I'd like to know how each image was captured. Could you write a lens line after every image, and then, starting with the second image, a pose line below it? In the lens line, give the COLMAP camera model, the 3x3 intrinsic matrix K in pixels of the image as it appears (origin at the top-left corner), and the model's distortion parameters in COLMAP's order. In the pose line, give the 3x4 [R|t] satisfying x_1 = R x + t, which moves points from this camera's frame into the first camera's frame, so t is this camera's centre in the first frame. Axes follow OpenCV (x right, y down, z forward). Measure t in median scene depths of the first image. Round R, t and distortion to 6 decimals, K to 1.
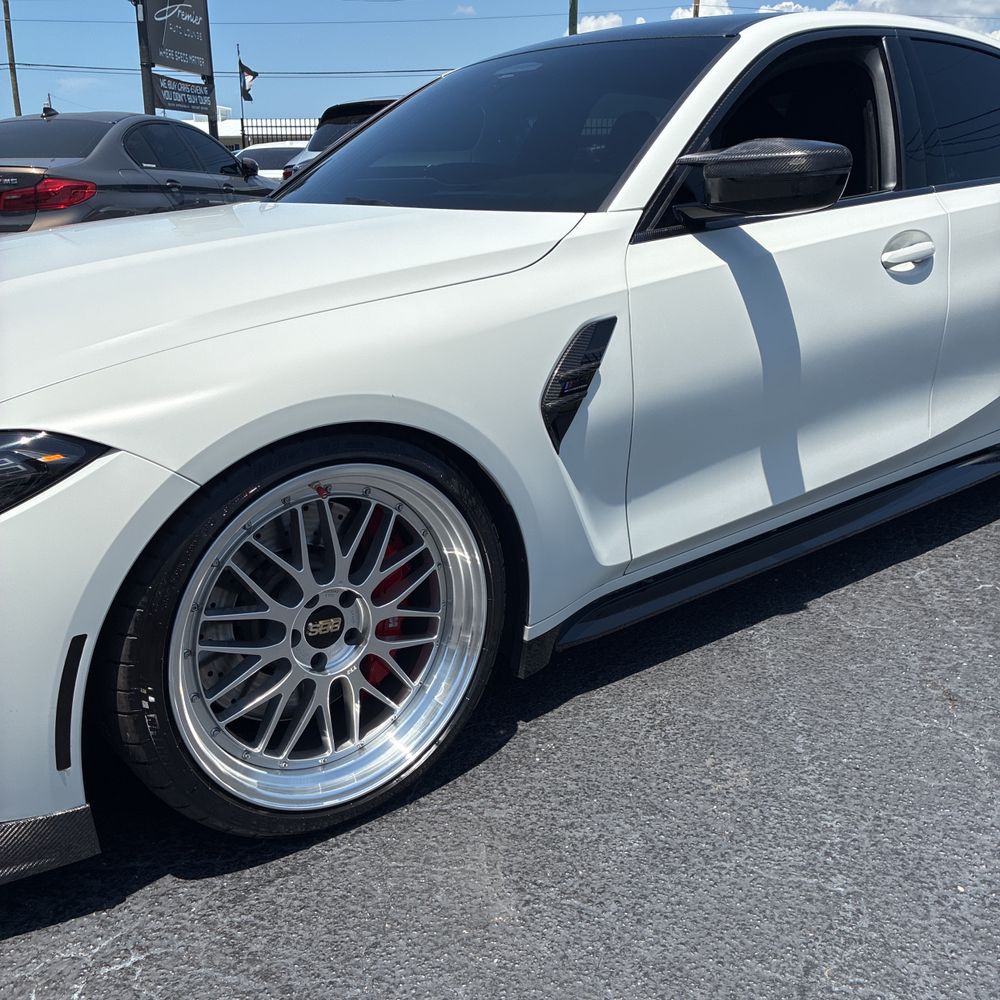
lens RADIAL K [[1018.6, 0, 500.7], [0, 1018.6, 505.8], [0, 0, 1]] dist [0.018548, 0.000000]
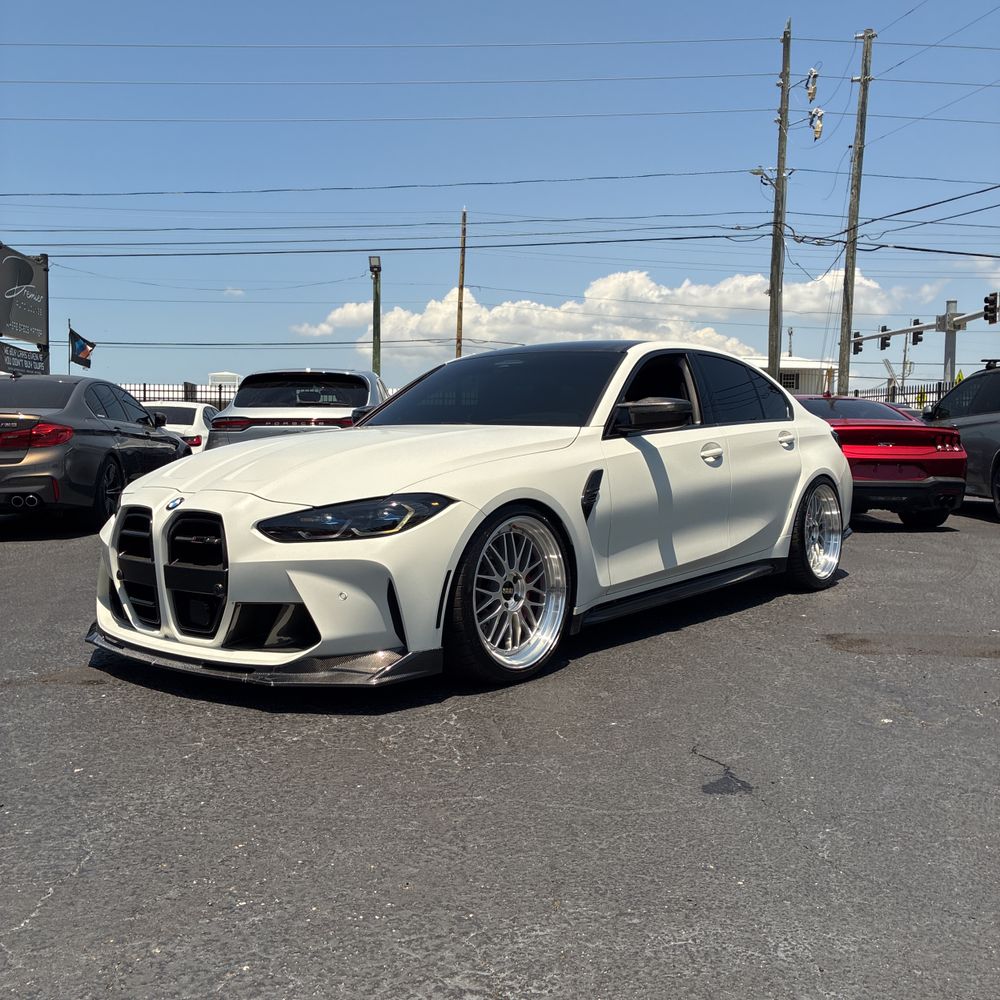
lens RADIAL K [[1018.6, 0, 505.5], [0, 1018.6, 495.7], [0, 0, 1]] dist [0.018548, 0.000000]
pose [[0.974114, 0.000984, 0.226056, -0.560971], [0.057279, 0.966284, -0.251028, 0.392141], [-0.218681, 0.257478, 0.941214, -0.977004]]
